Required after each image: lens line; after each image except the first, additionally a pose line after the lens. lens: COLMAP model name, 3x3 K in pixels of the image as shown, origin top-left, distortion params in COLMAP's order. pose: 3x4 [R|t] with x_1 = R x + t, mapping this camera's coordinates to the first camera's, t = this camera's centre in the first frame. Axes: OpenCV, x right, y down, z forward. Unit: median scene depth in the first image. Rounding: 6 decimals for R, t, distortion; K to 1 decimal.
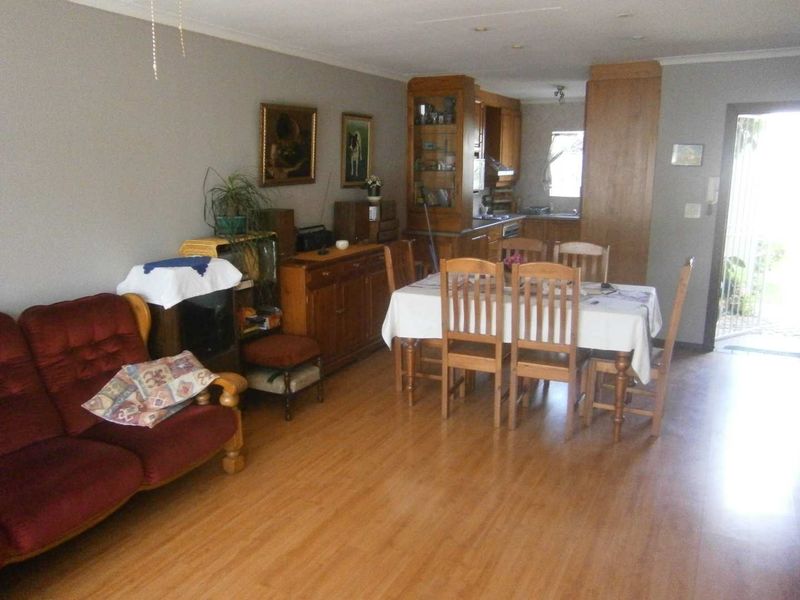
lens RADIAL K [[616.1, 0, 384.3], [0, 616.1, 299.6], [0, 0, 1]] dist [-0.045151, 0.054357]
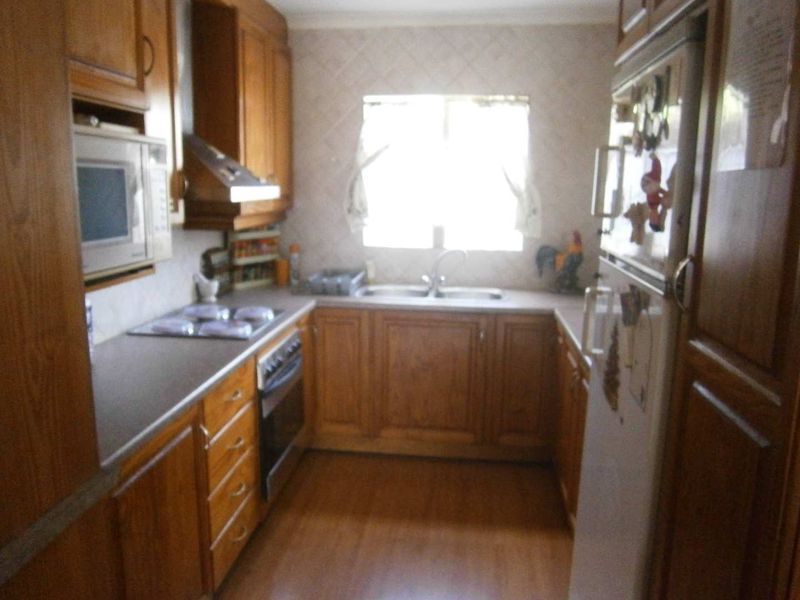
lens RADIAL K [[616.1, 0, 384.3], [0, 616.1, 299.6], [0, 0, 1]] dist [-0.045151, 0.054357]
pose [[0.929793, -0.053966, 0.364105, 0.124267], [0.063995, 0.997829, -0.015527, -0.125441], [-0.362477, 0.037738, 0.931228, 0.602831]]
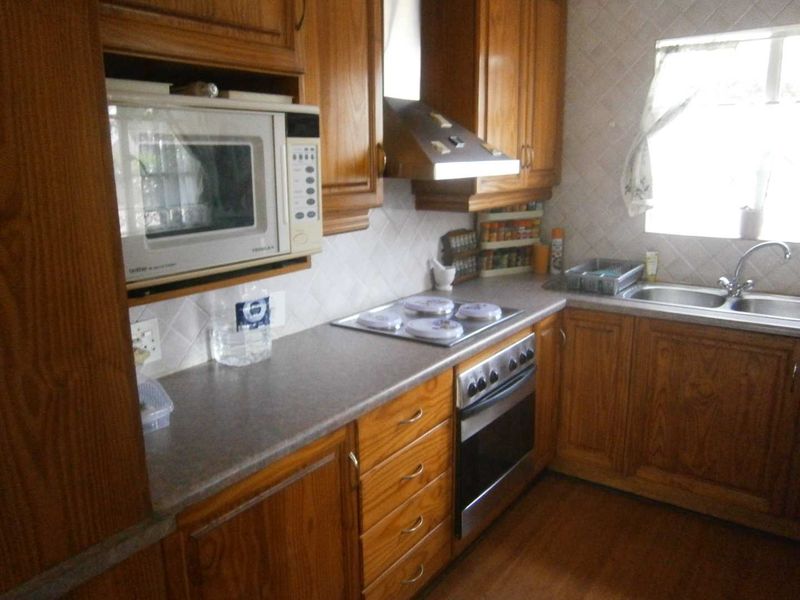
lens RADIAL K [[620.9, 0, 400.0], [0, 620.9, 300.0], [0, 0, 1]] dist [-0.033643, 0.003190]
pose [[0.993510, 0.019595, -0.112048, 0.175531], [-0.017633, 0.999674, 0.018474, -0.137478], [0.112374, -0.016378, 0.993531, 0.651305]]
